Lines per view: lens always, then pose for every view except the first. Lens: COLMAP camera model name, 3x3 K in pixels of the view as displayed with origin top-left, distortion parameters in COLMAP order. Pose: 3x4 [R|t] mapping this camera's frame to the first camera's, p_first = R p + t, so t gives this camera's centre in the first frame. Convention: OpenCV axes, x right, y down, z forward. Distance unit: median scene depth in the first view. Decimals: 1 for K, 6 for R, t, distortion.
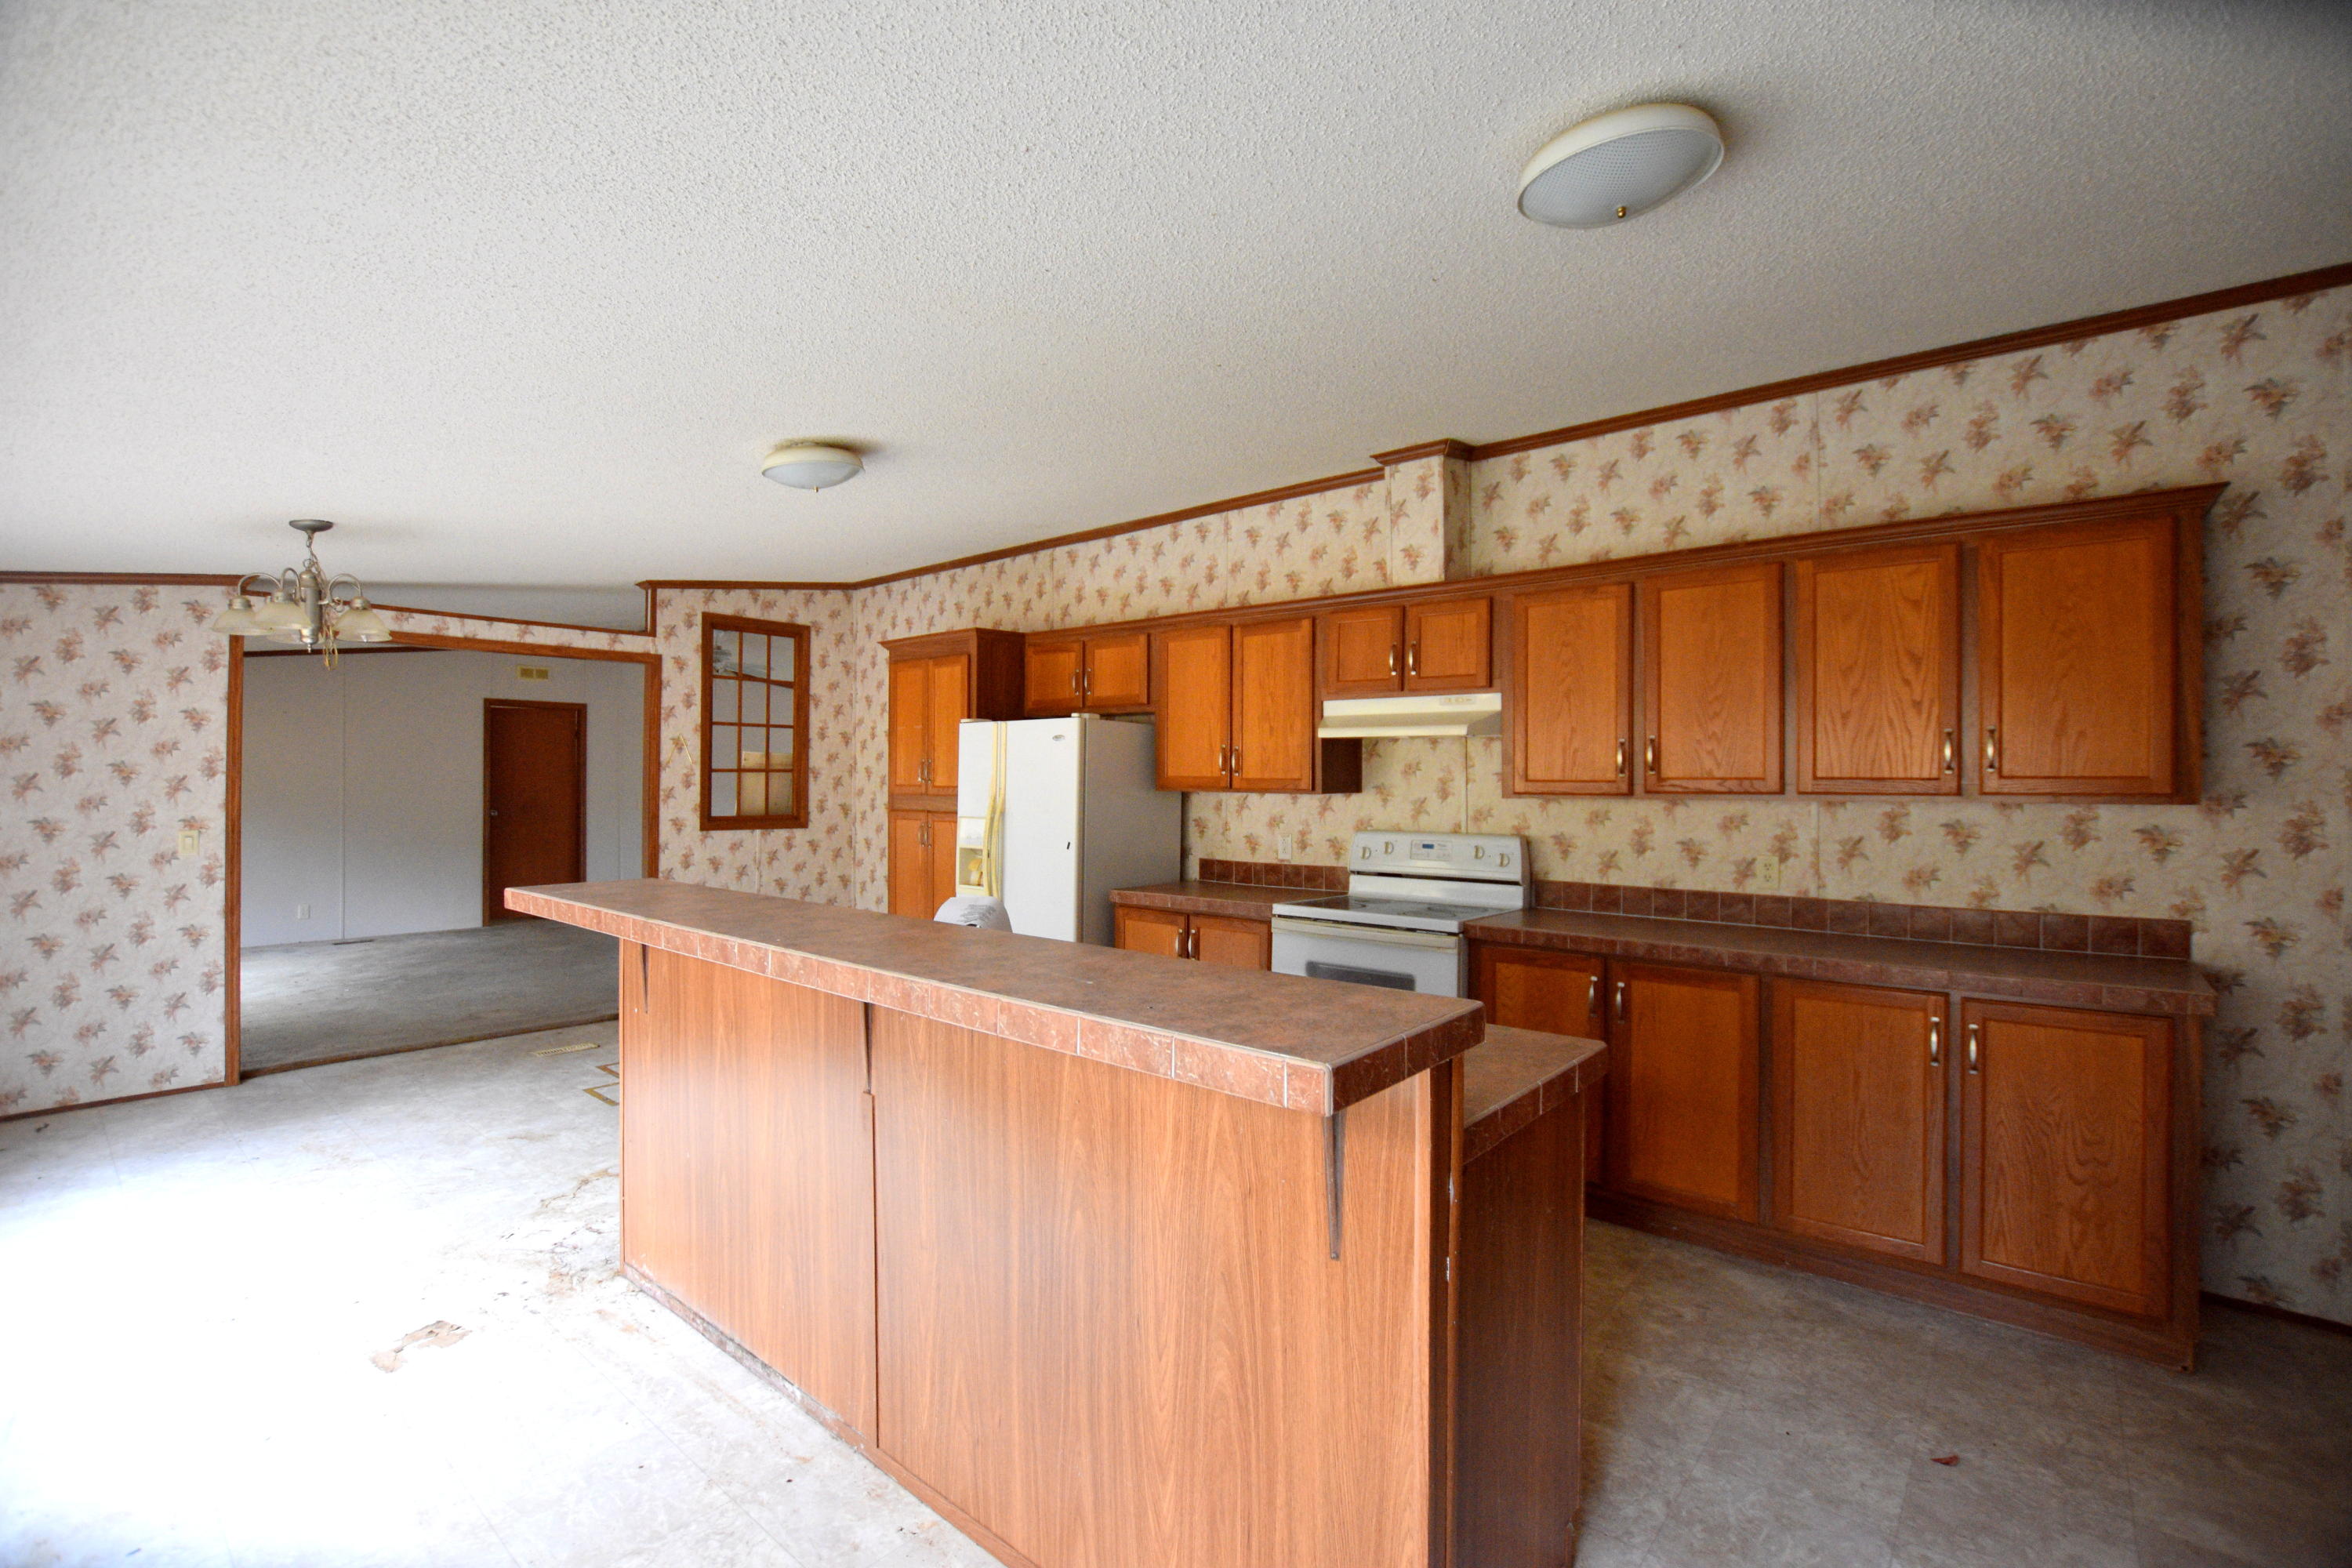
lens RADIAL K [[1034.7, 0, 1187.1], [0, 1034.7, 780.7], [0, 0, 1]] dist [-0.033624, 0.003436]
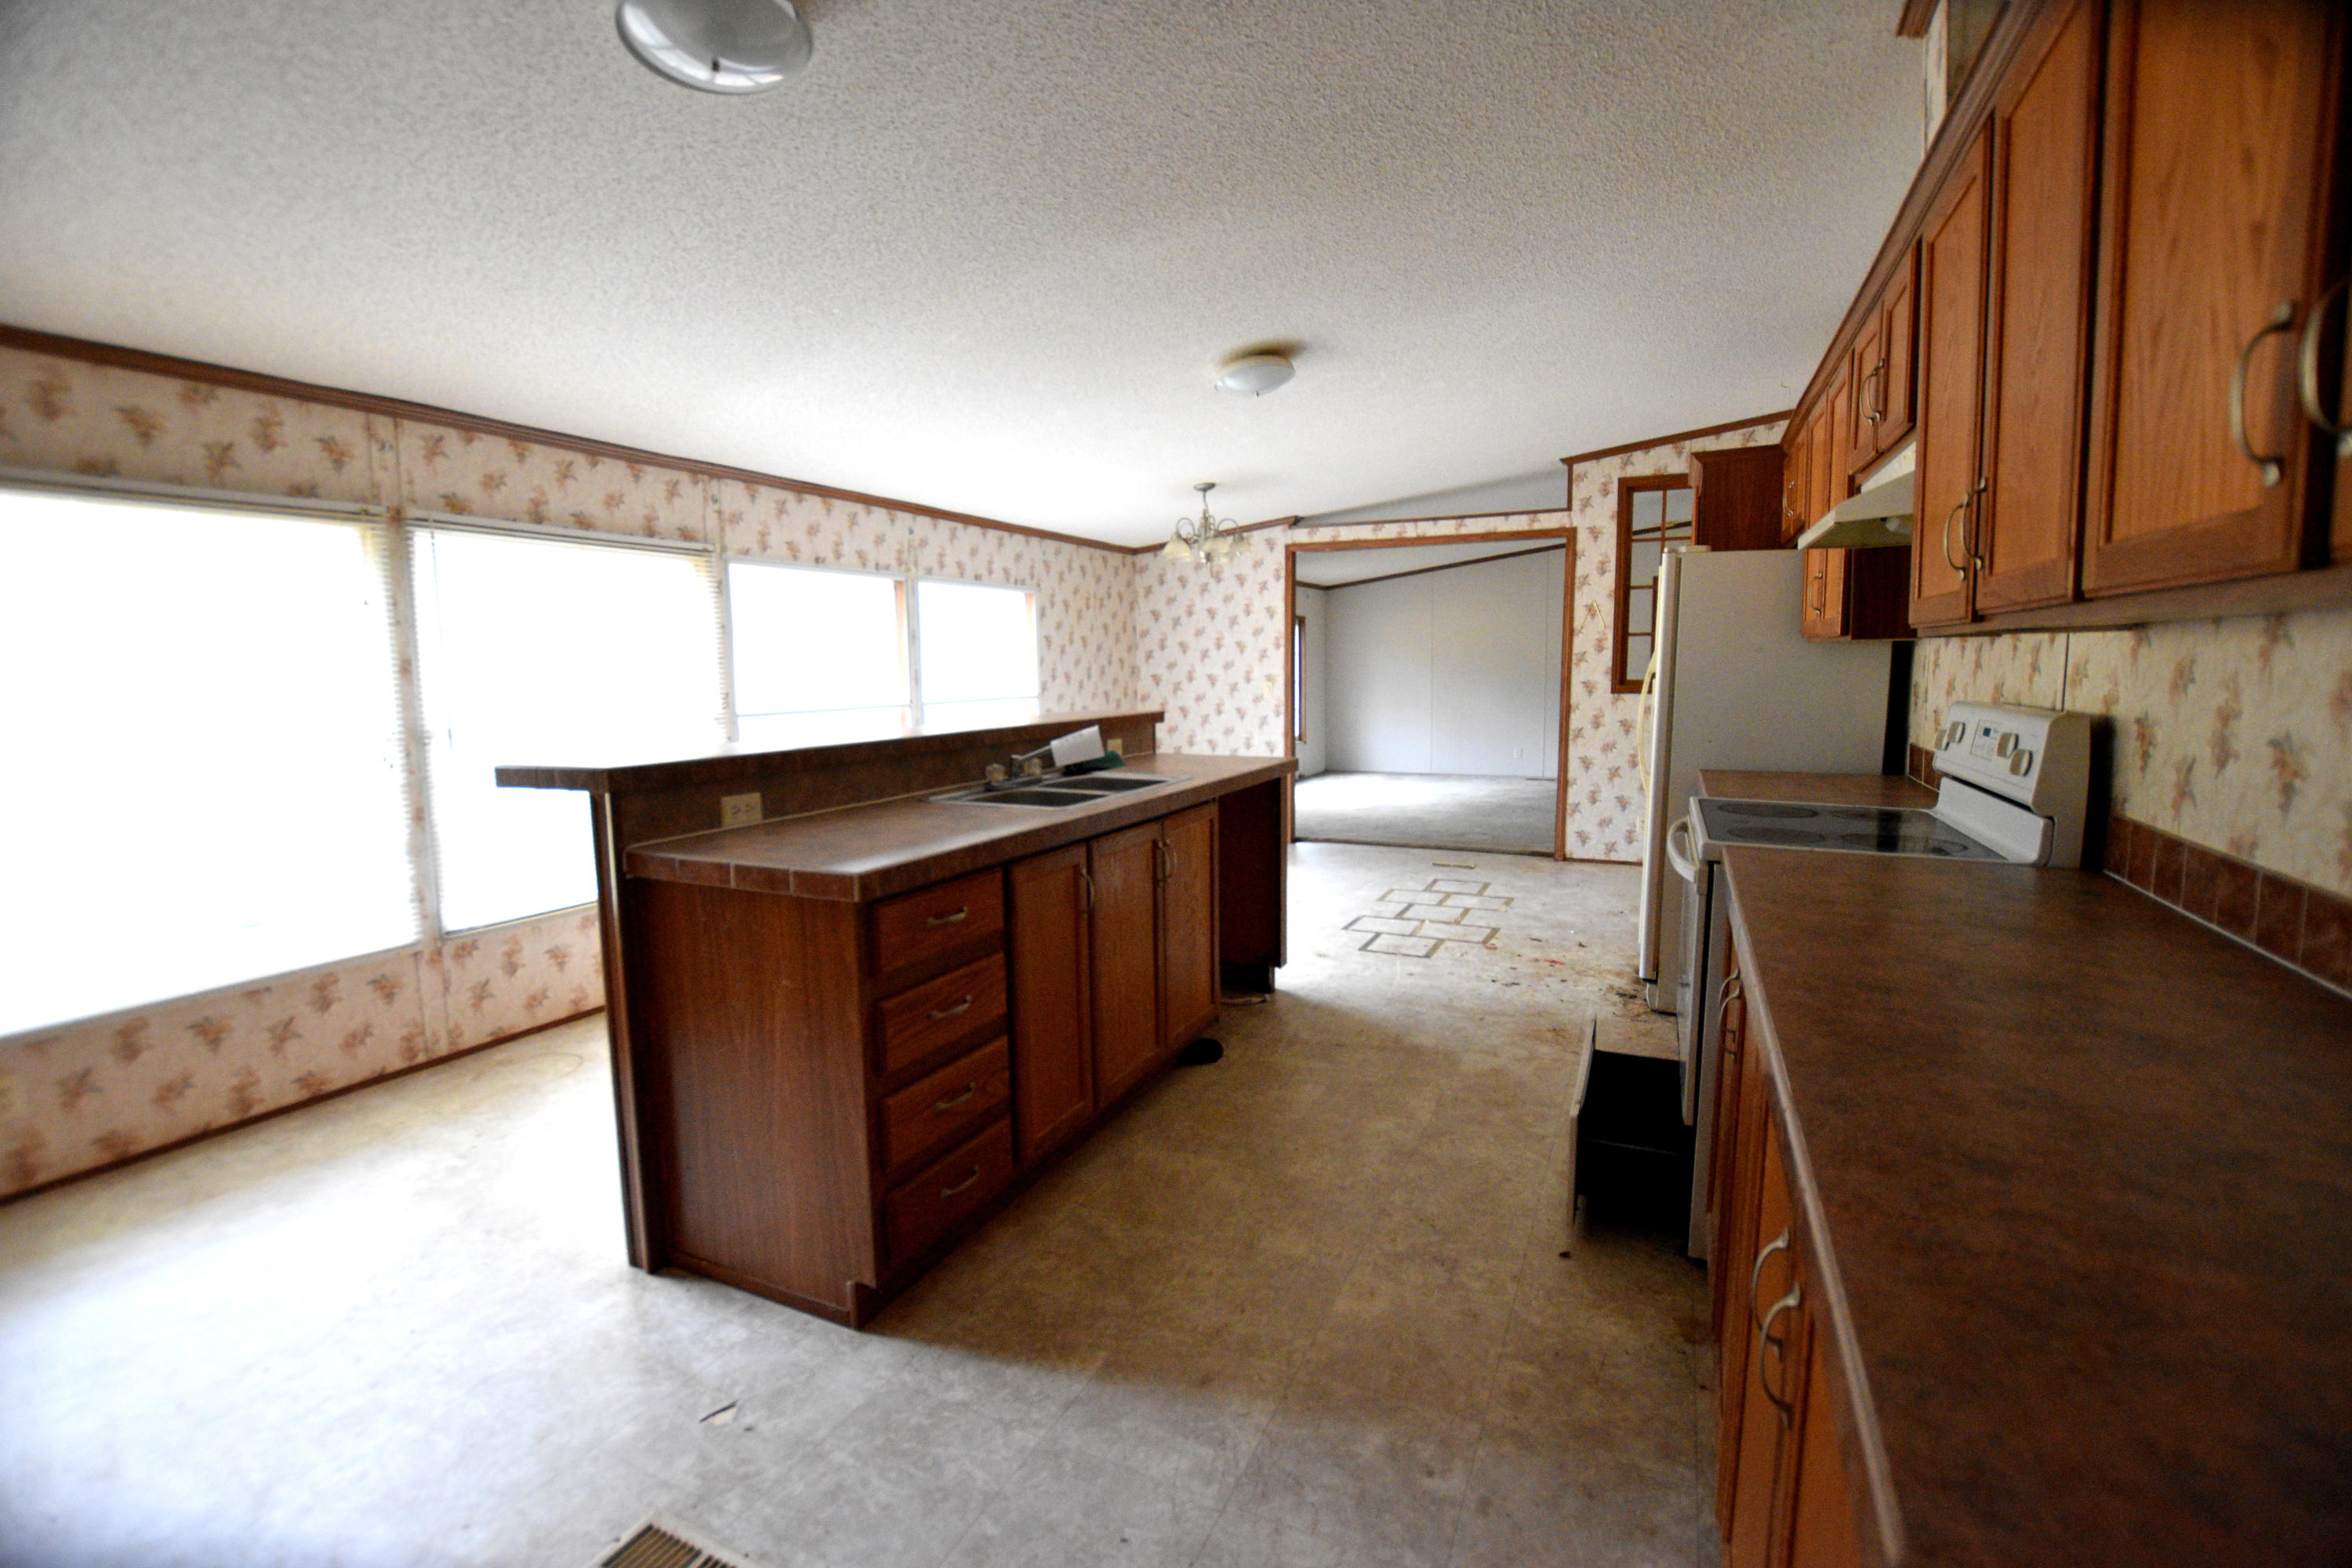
lens RADIAL K [[1034.7, 0, 1184.1], [0, 1034.7, 791.4], [0, 0, 1]] dist [-0.033624, 0.003436]
pose [[0.261469, 0.110778, -0.958834, 0.584753], [0.015397, 0.992787, 0.118899, 0.023144], [0.965089, -0.045852, 0.257878, 0.421811]]
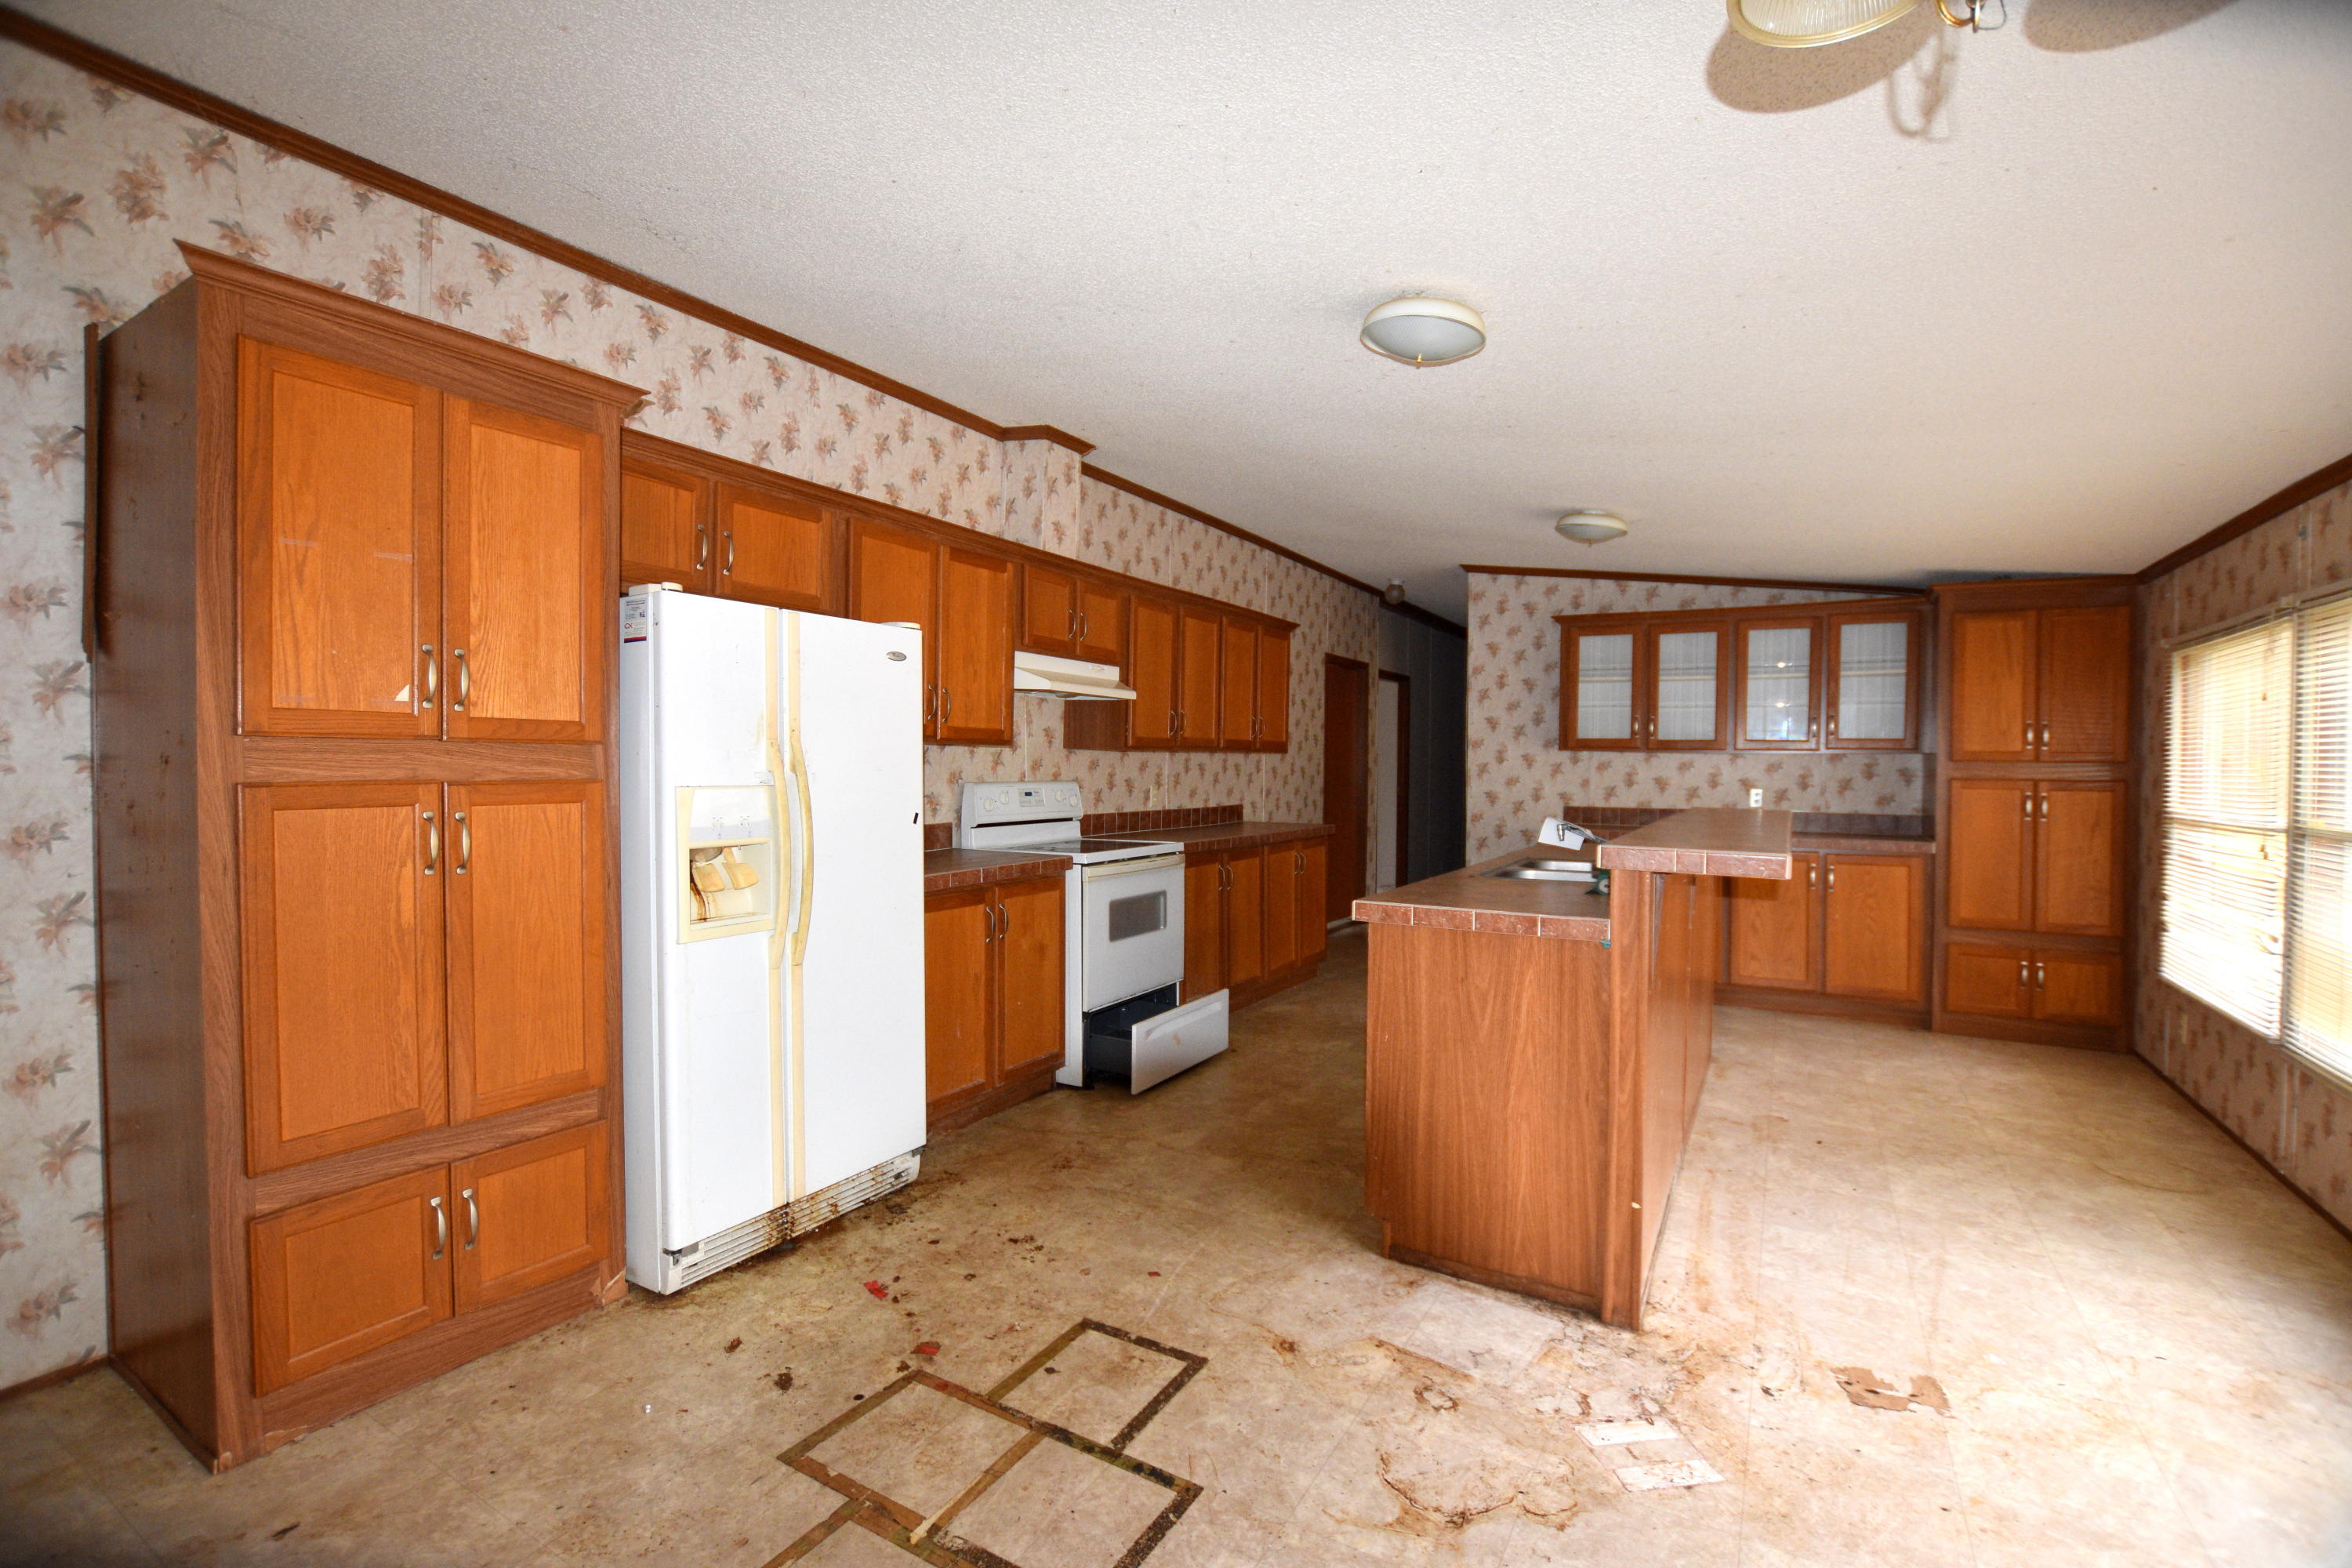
lens RADIAL K [[1034.7, 0, 1172.4], [0, 1034.7, 780.7], [0, 0, 1]] dist [-0.033624, 0.003436]
pose [[-0.158292, -0.024350, 0.987092, -0.810225], [-0.011842, 0.999671, 0.022761, 0.020763], [-0.987321, -0.008086, -0.158529, 0.943230]]
